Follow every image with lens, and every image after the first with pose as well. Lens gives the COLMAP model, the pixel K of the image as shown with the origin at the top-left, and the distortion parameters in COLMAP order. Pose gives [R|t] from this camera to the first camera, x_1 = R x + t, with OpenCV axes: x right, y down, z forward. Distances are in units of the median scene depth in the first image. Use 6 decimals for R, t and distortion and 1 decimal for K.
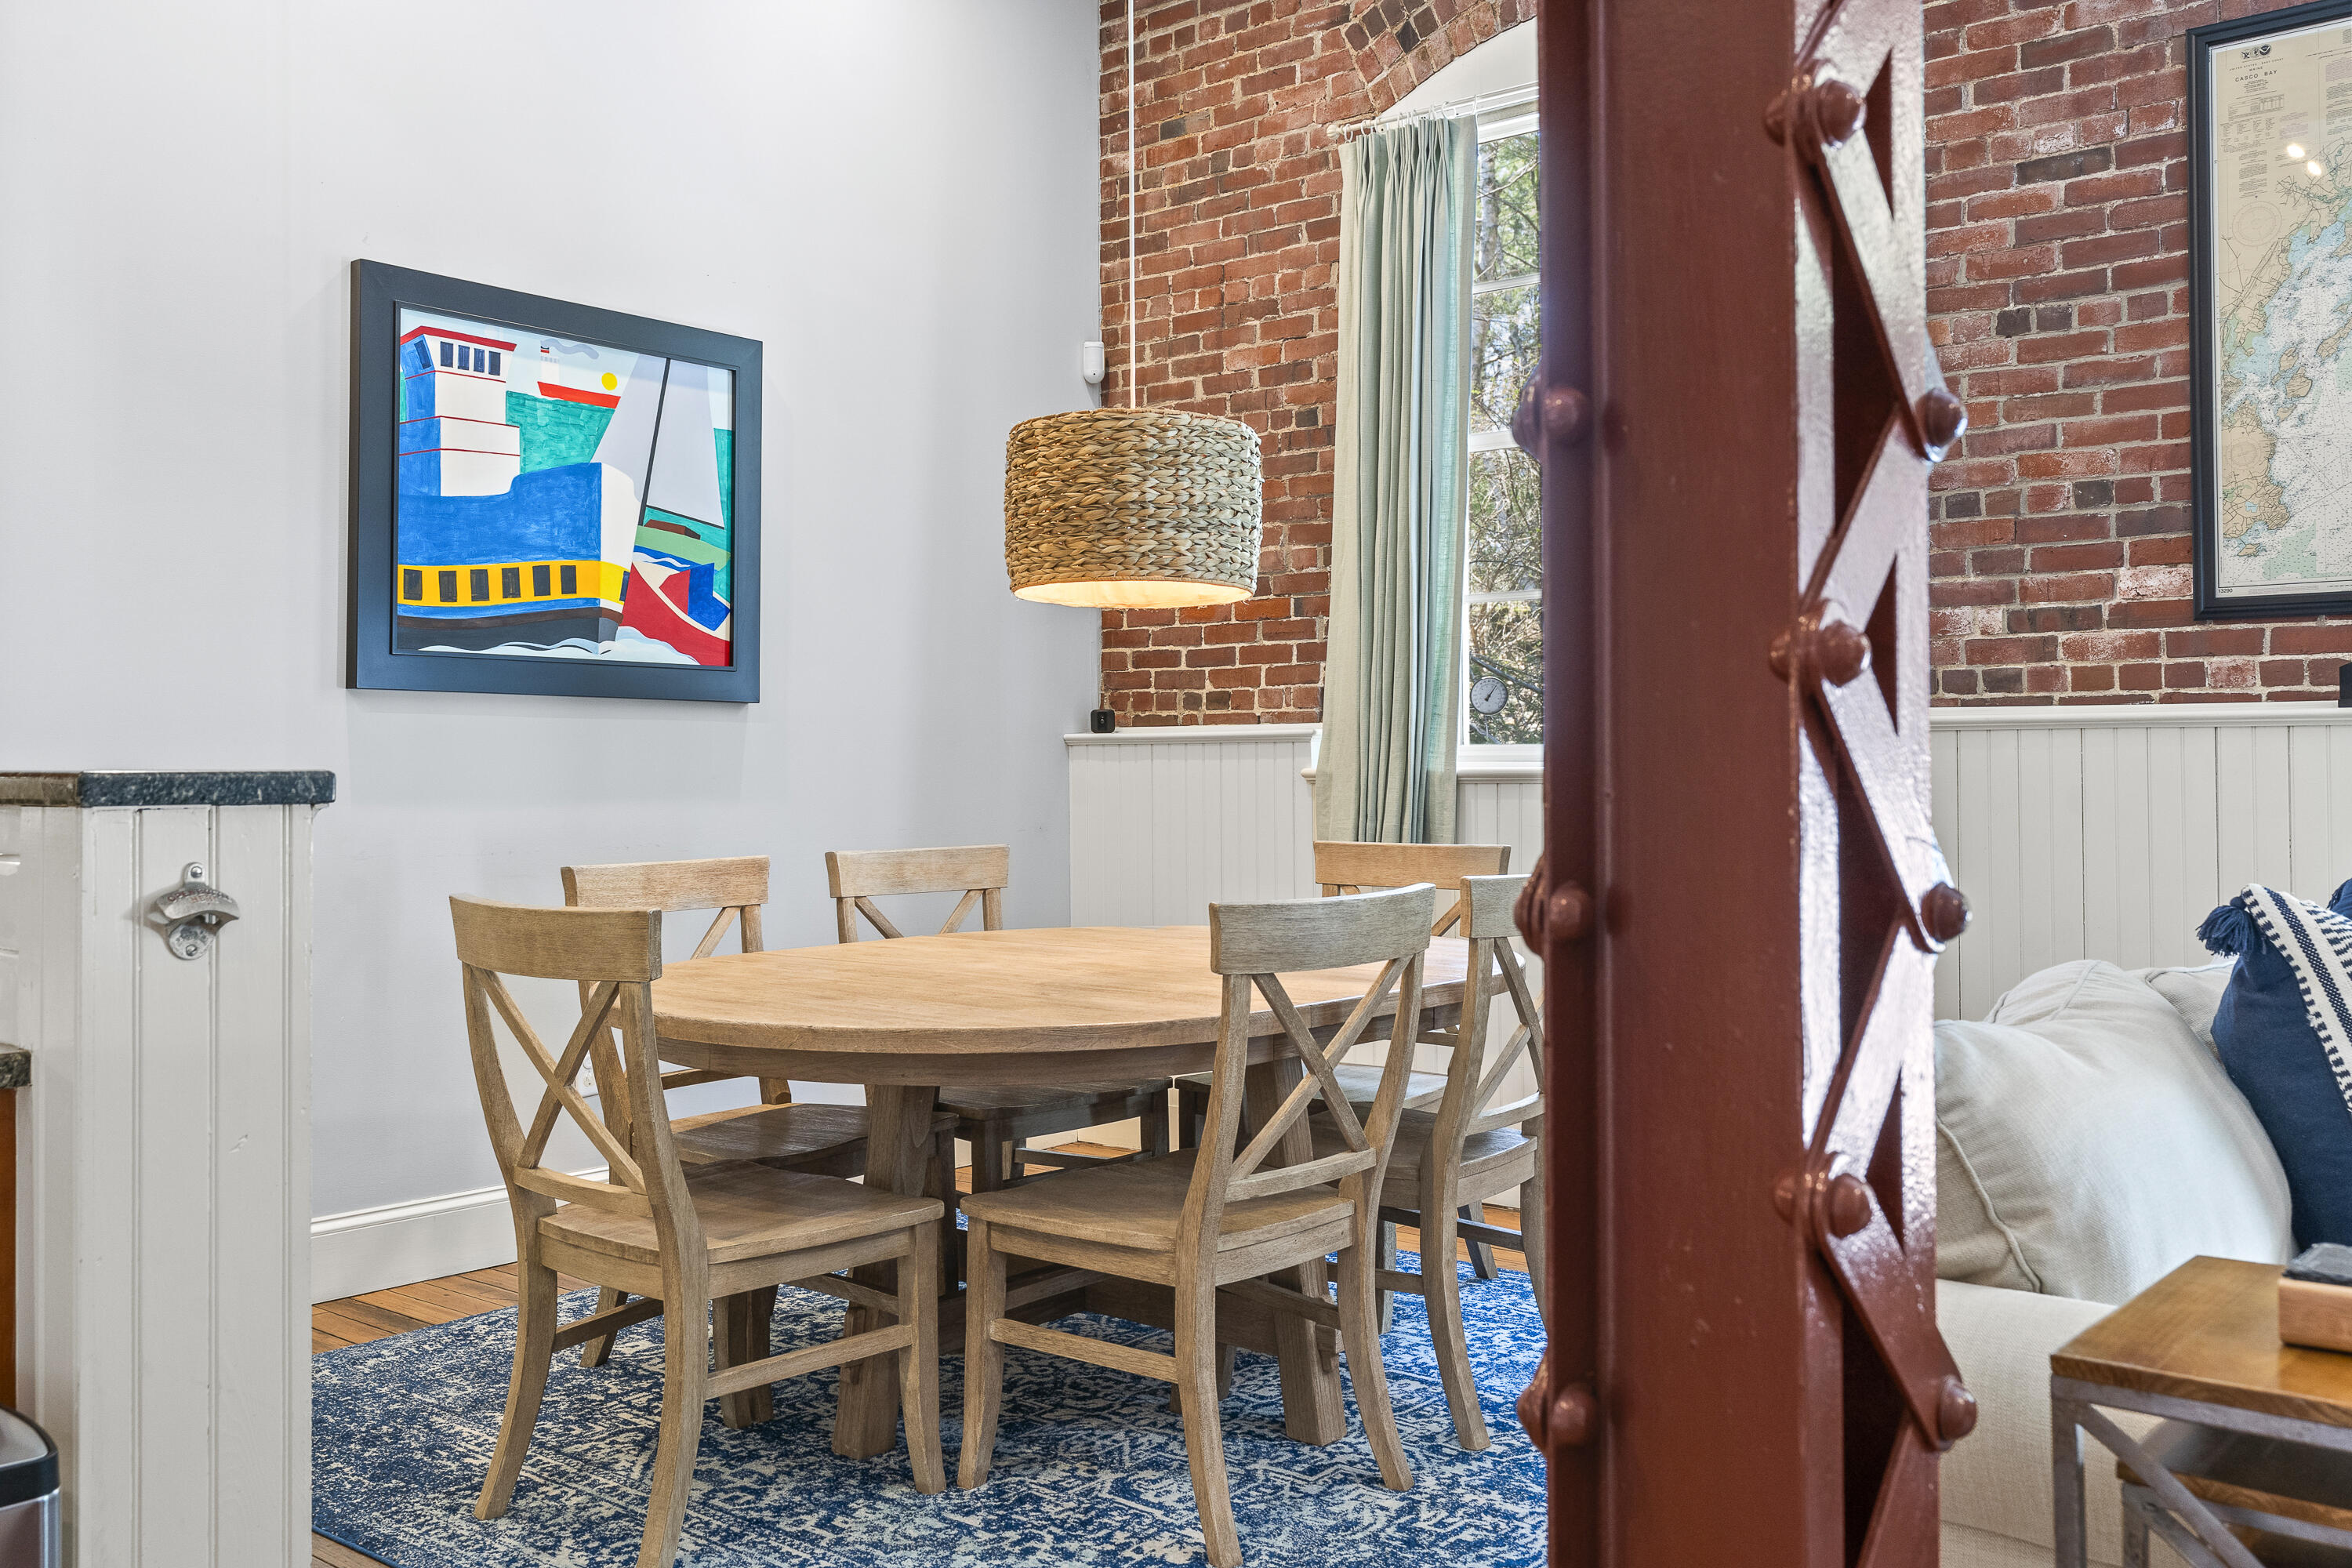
lens RADIAL K [[2012.3, 0, 1176.0], [0, 2012.3, 784.0], [0, 0, 1]] dist [0.015766, 0.002071]
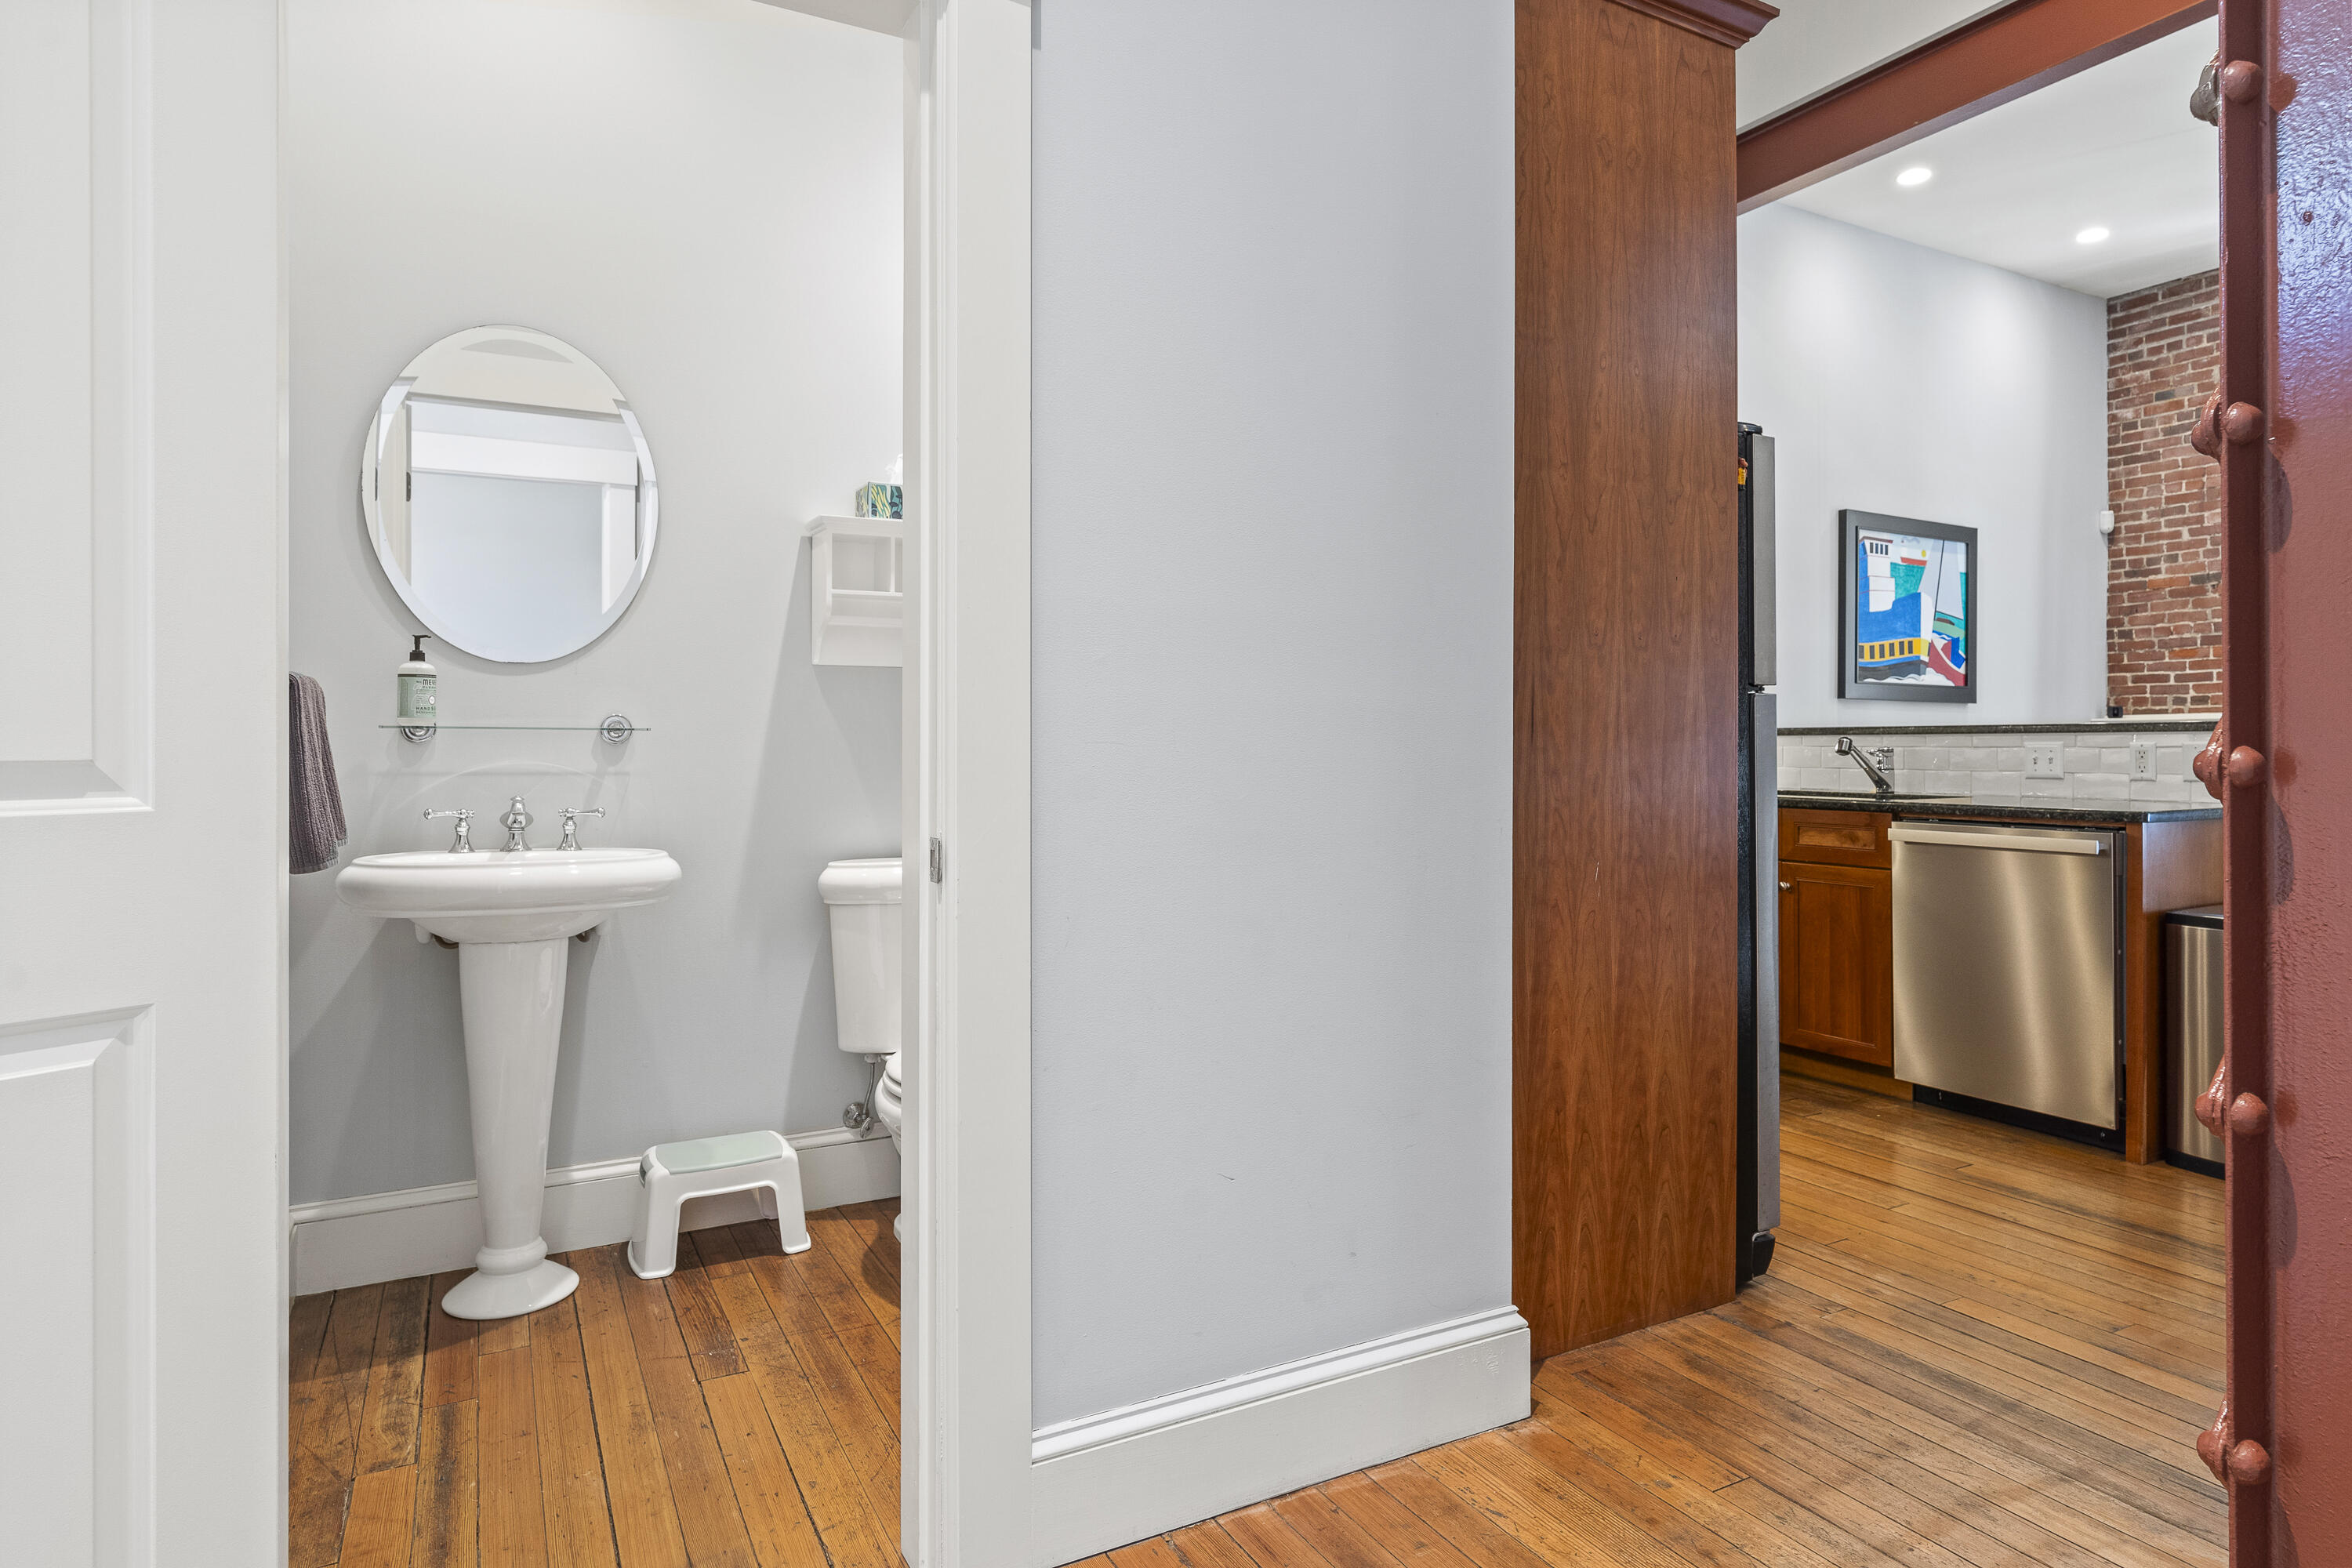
lens RADIAL K [[1300.6, 0, 1176.0], [0, 1300.6, 784.0], [0, 0, 1]] dist [-0.004197, -0.001005]
pose [[0.929854, 0.009078, -0.367816, -0.483502], [-0.004066, 0.999888, 0.014400, 0.026436], [0.367905, -0.011895, 0.929787, -0.545382]]
